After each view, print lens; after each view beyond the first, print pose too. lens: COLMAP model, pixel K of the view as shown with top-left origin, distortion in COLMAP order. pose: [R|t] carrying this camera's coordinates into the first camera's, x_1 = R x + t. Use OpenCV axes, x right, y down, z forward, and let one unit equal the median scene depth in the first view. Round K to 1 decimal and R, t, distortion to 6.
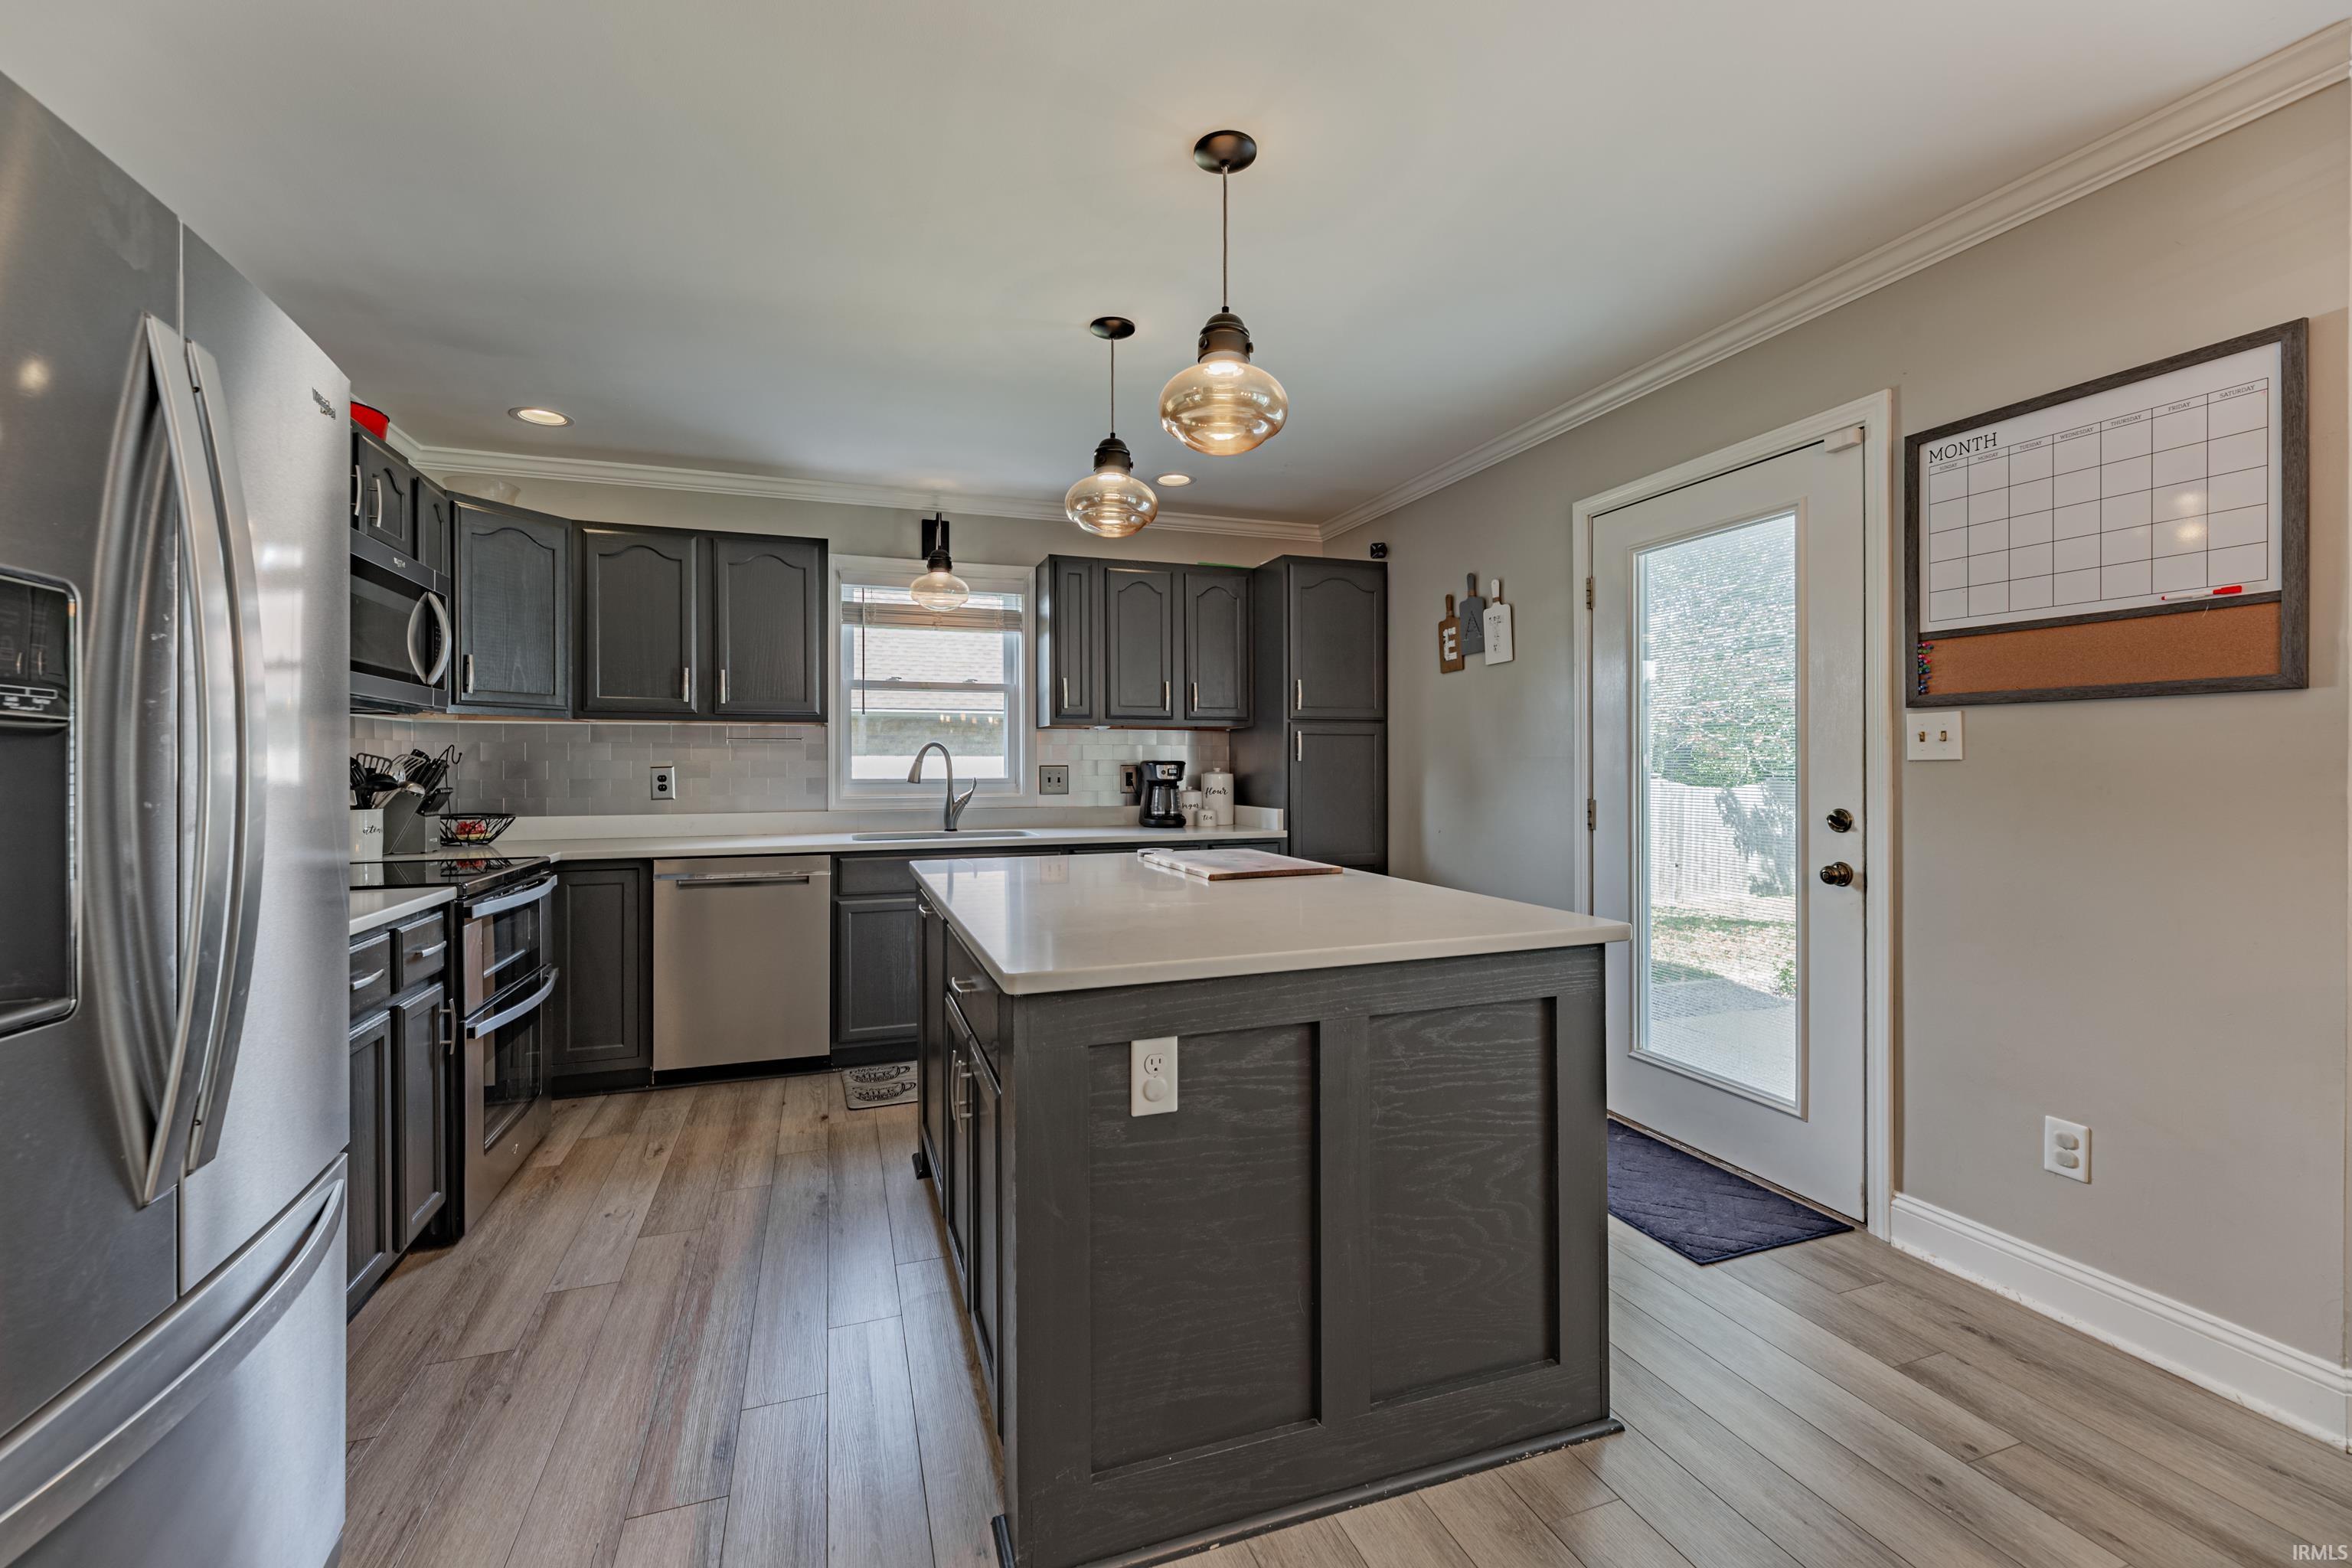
lens RADIAL K [[960.2, 0, 1163.9], [0, 960.2, 771.2], [0, 0, 1]] dist [0.000802, -0.000026]
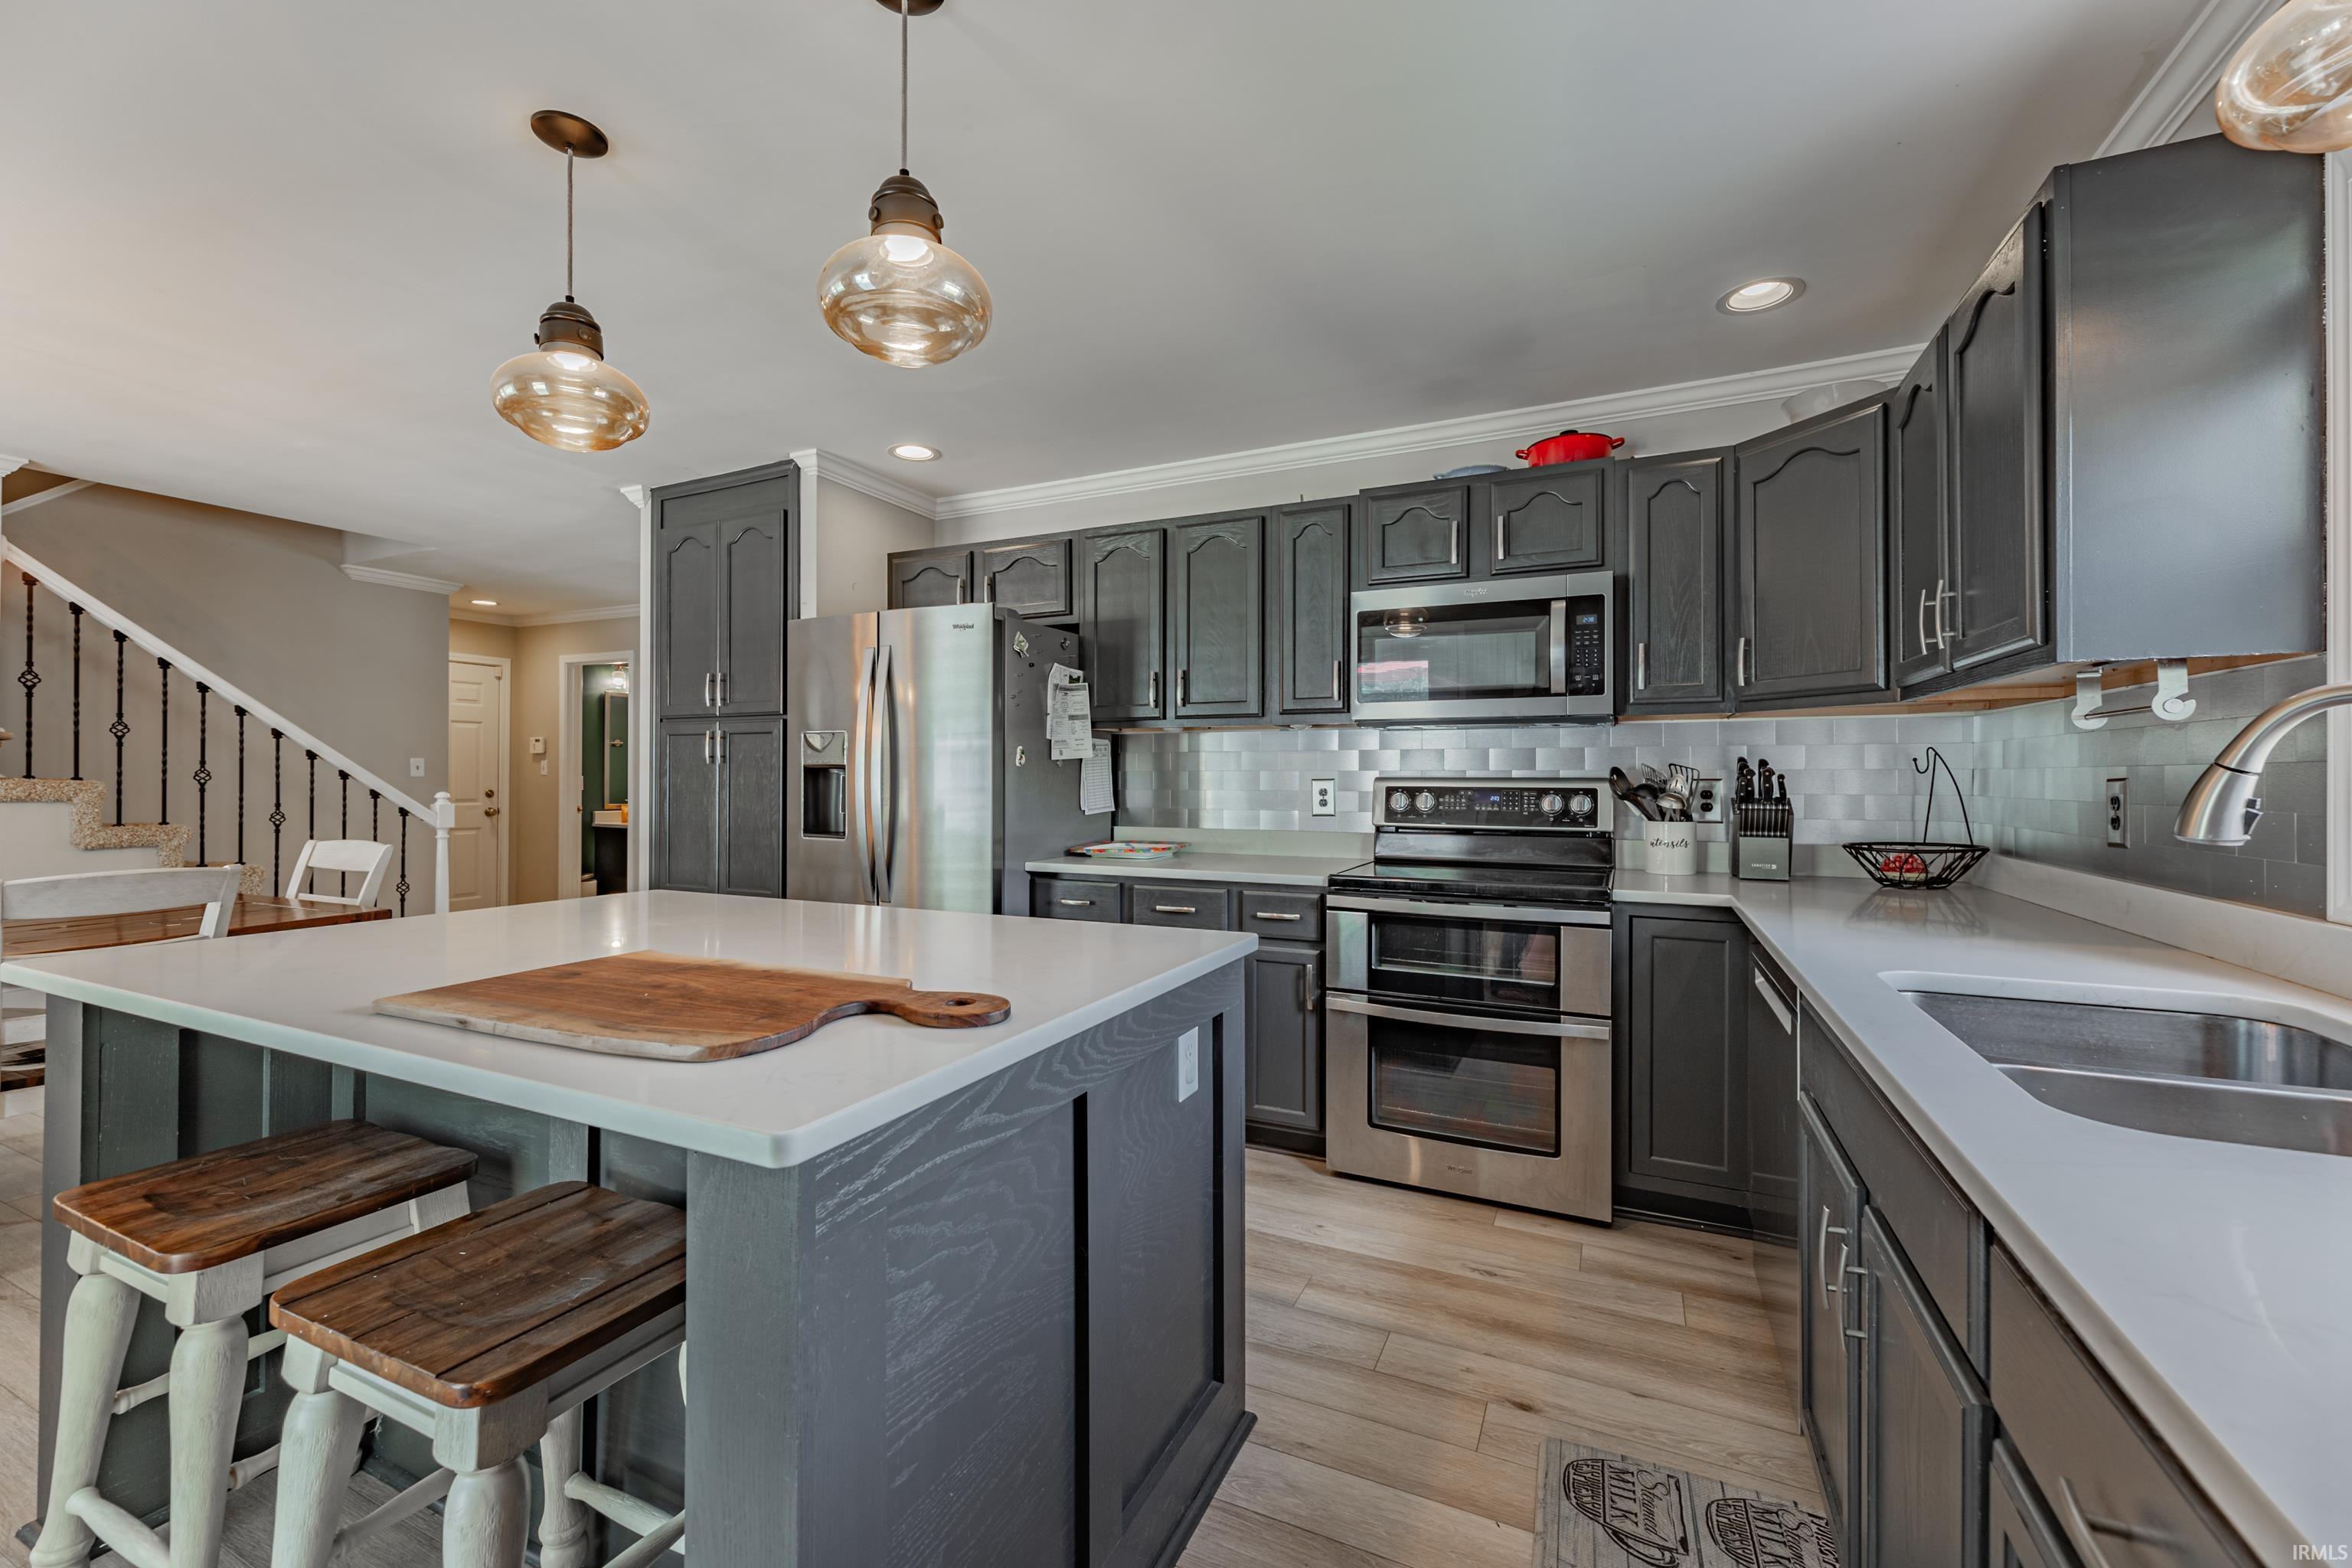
lens RADIAL K [[960.2, 0, 1163.9], [0, 960.2, 771.2], [0, 0, 1]] dist [0.000802, -0.000026]
pose [[-0.708328, -0.003653, -0.705874, 0.154095], [-0.003738, 0.999992, -0.001424, -0.005701], [0.705873, 0.001630, -0.708336, 1.011438]]
